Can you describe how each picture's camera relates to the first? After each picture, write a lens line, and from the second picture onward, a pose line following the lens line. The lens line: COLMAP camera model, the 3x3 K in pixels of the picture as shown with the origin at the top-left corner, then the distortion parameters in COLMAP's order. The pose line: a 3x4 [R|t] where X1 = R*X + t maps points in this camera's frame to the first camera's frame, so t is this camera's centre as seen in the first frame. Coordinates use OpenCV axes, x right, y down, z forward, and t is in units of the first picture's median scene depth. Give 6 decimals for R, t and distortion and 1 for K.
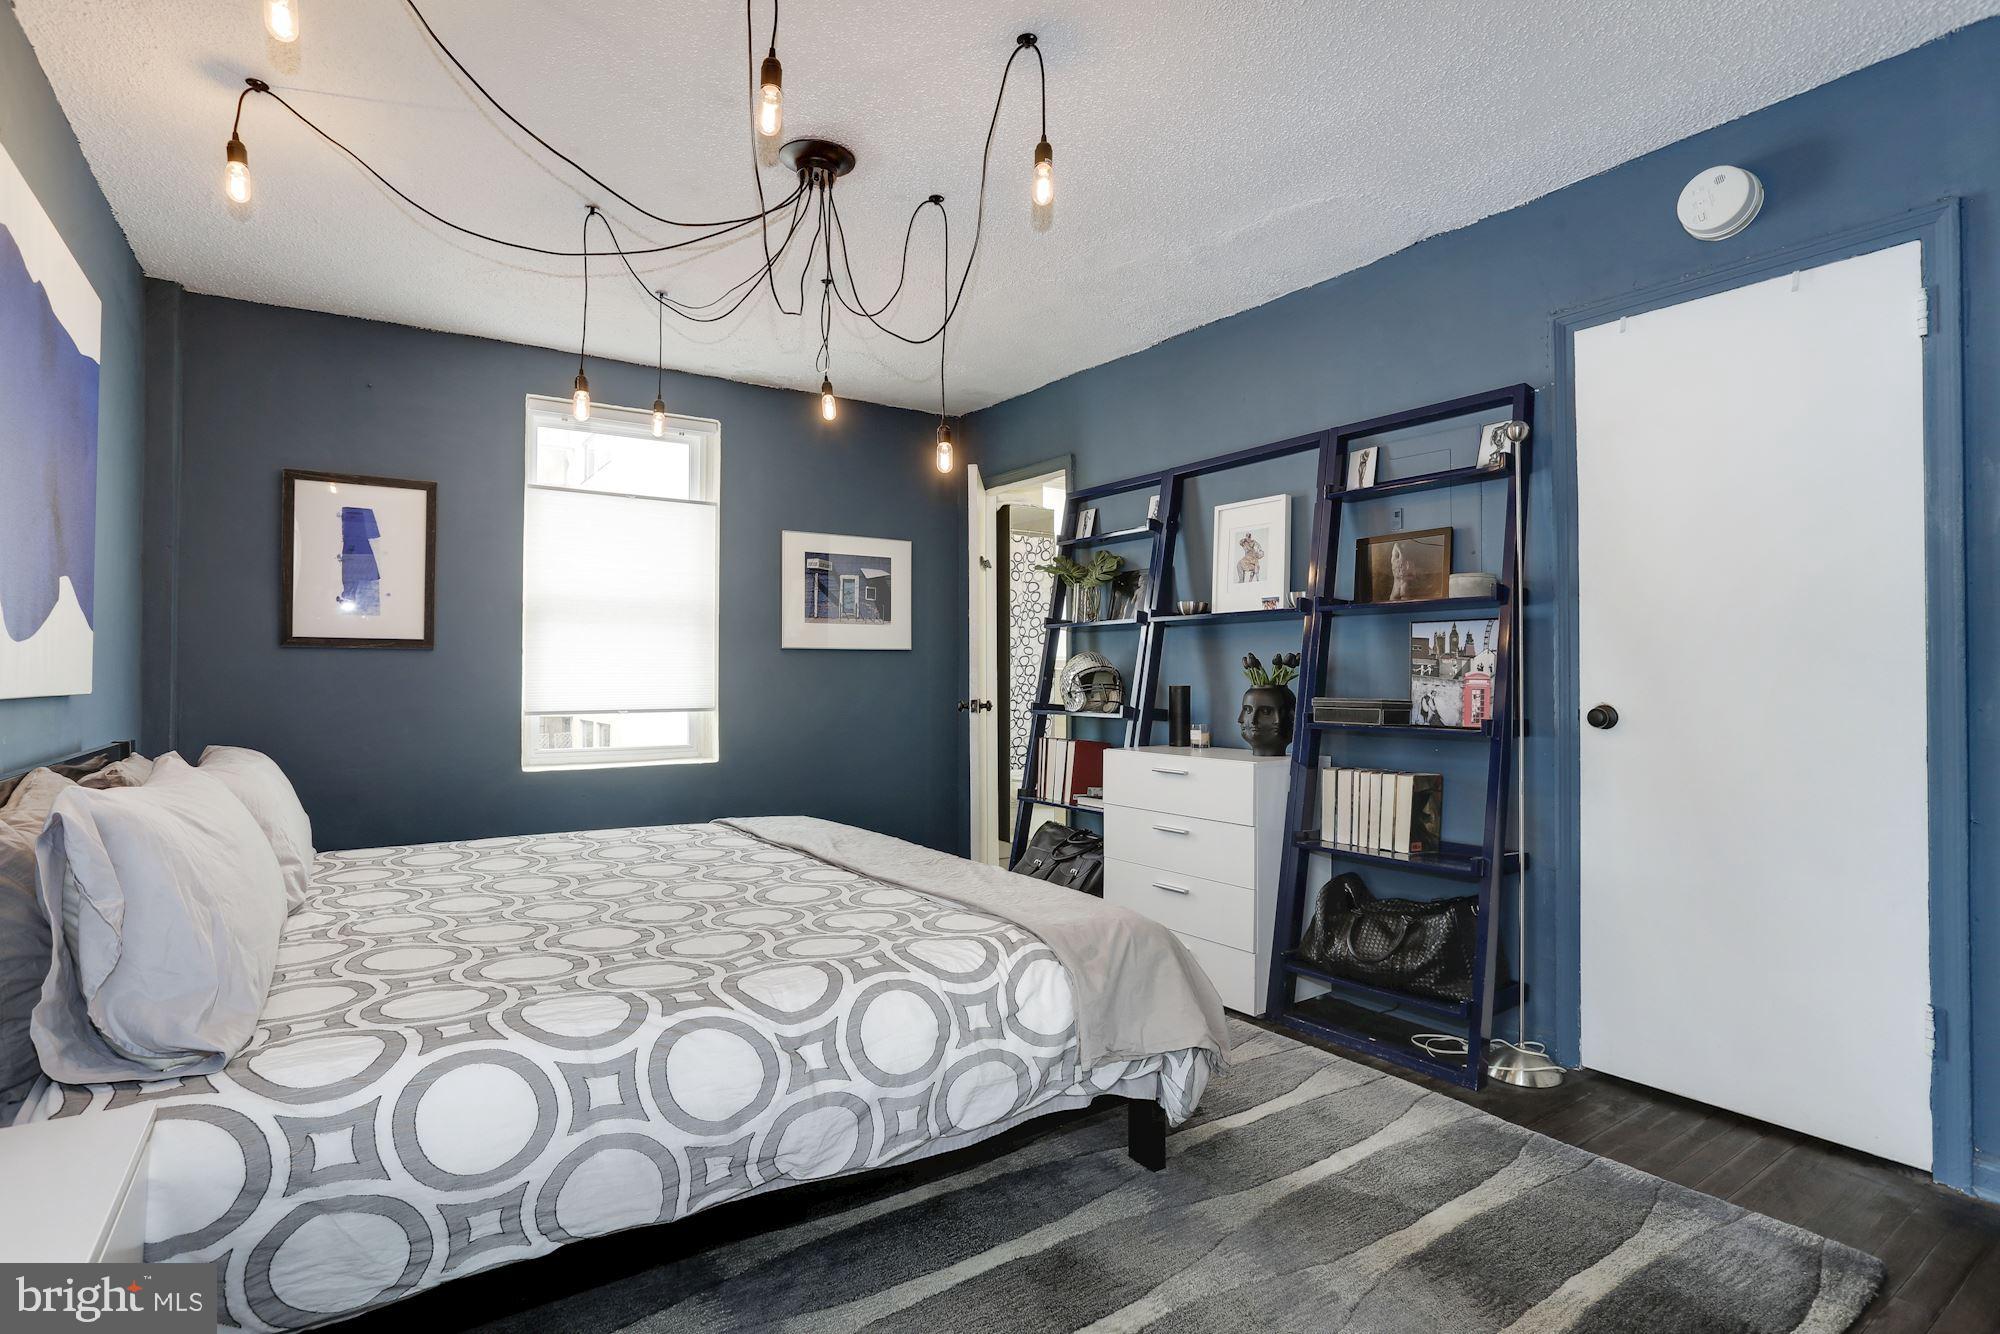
lens RADIAL K [[988.8, 0, 990.6], [0, 988.8, 659.2], [0, 0, 1]] dist [-0.056179, 0.034579]
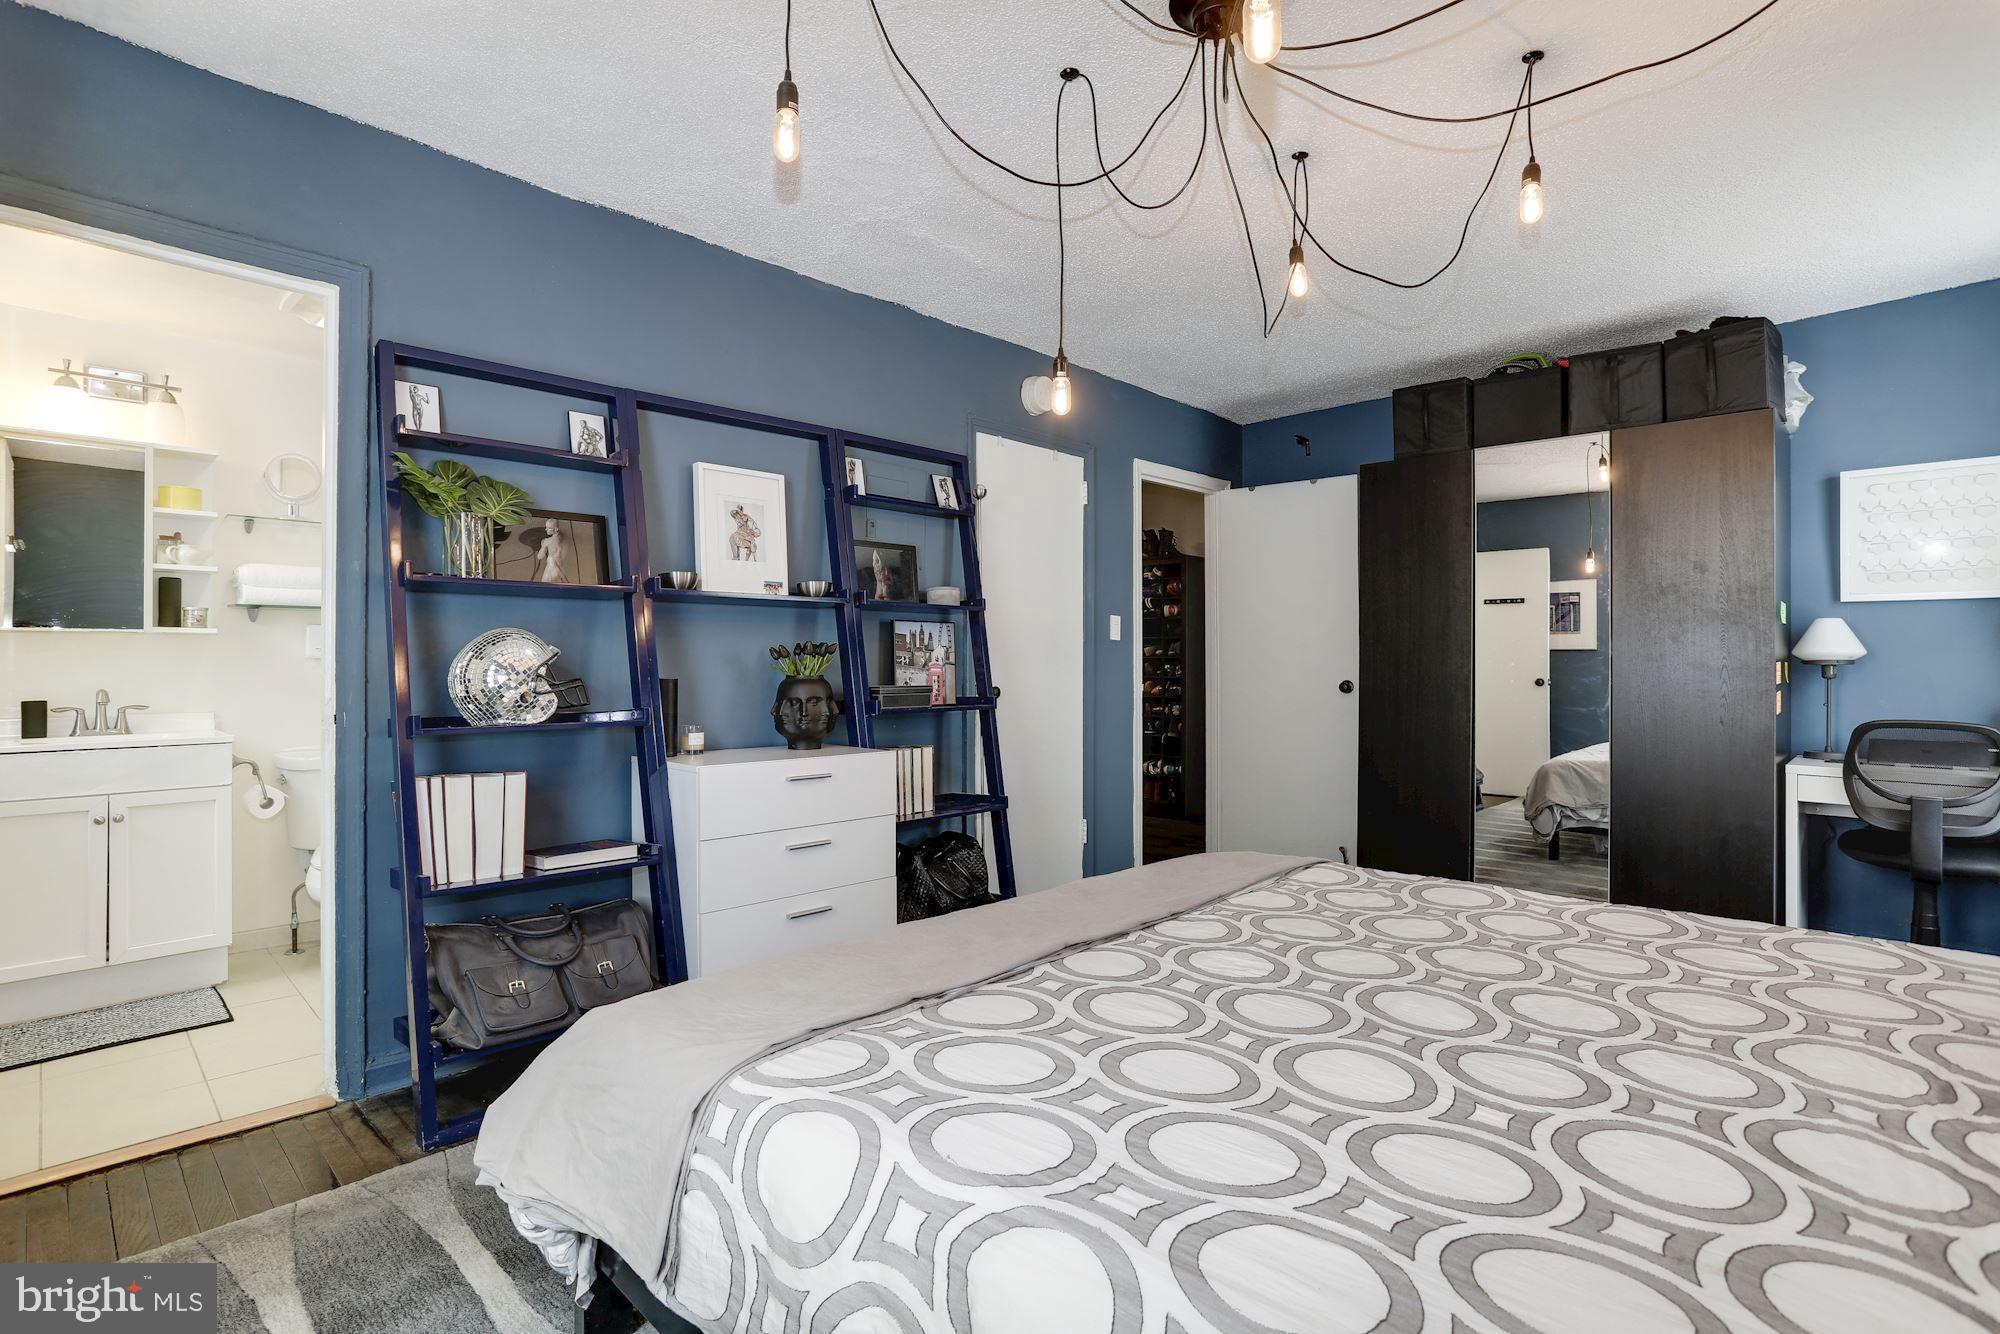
lens RADIAL K [[988.8, 0, 990.6], [0, 988.8, 659.2], [0, 0, 1]] dist [-0.056179, 0.034579]
pose [[-0.189013, 0.004411, 0.981965, -0.743581], [-0.013341, 0.999886, -0.007059, 0.015903], [-0.981884, -0.014435, -0.188933, 1.080453]]
